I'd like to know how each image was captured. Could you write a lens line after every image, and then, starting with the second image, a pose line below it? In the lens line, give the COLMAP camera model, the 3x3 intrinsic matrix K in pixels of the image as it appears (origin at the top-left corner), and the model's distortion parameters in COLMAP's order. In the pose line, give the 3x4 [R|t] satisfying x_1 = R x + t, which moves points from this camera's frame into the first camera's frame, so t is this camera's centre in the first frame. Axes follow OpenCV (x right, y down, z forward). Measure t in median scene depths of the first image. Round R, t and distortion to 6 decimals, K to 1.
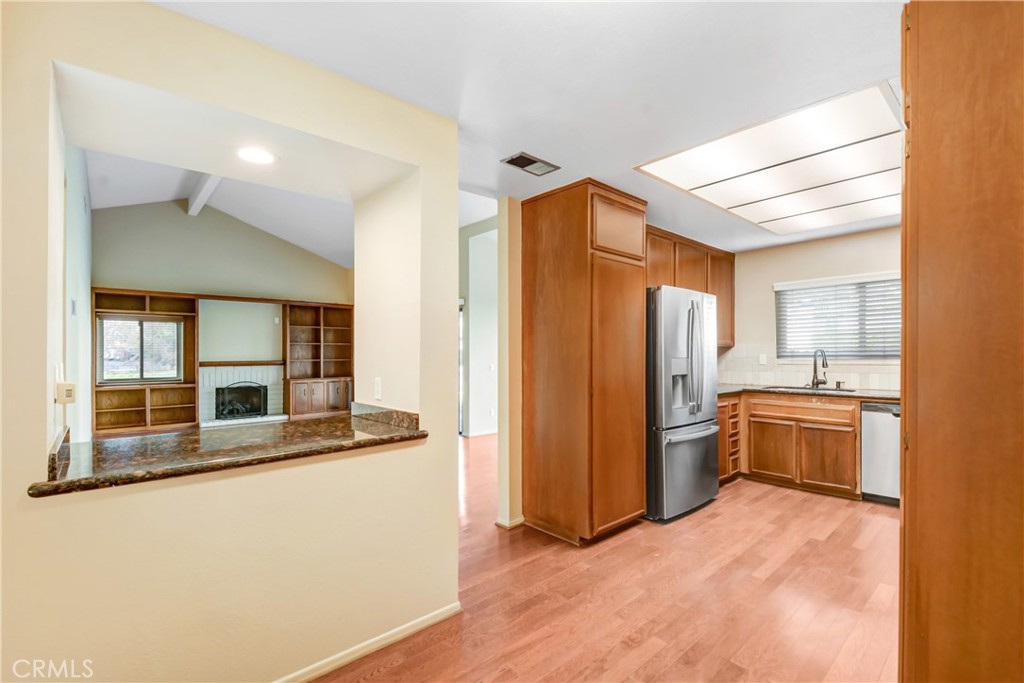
lens RADIAL K [[453.0, 0, 514.5], [0, 453.0, 350.7], [0, 0, 1]] dist [-0.000418, -0.000256]
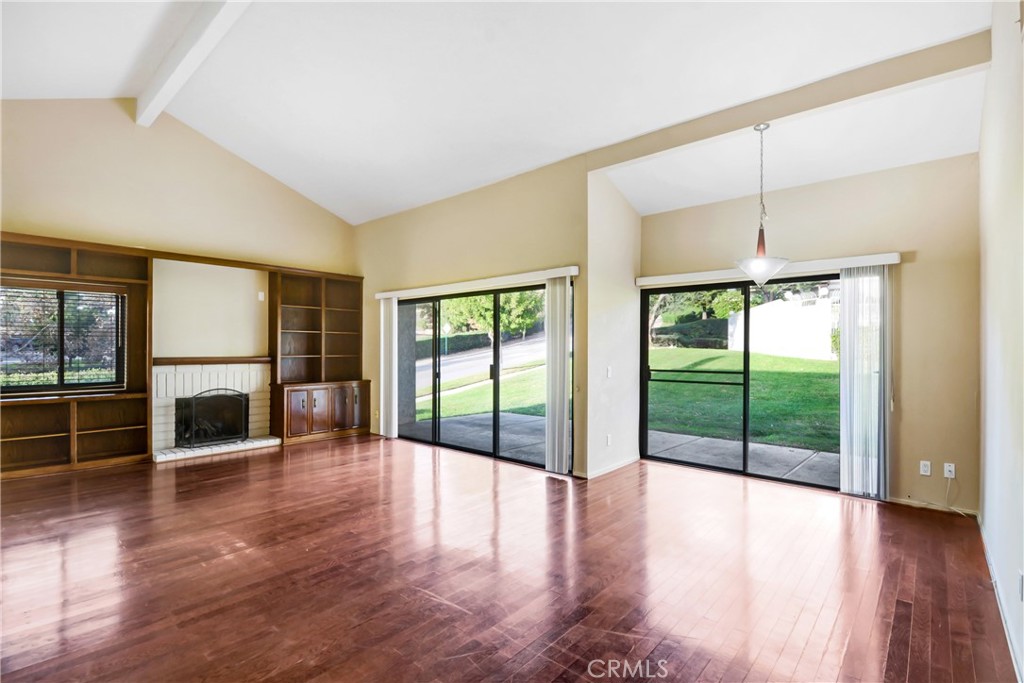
lens RADIAL K [[519.7, 0, 509.9], [0, 519.7, 347.2], [0, 0, 1]] dist [-0.015267, -0.000584]
pose [[0.996912, 0.011236, 0.077715, -0.249954], [-0.011765, 0.999911, 0.006360, -0.000742], [-0.077636, -0.007255, 0.996955, 0.239070]]
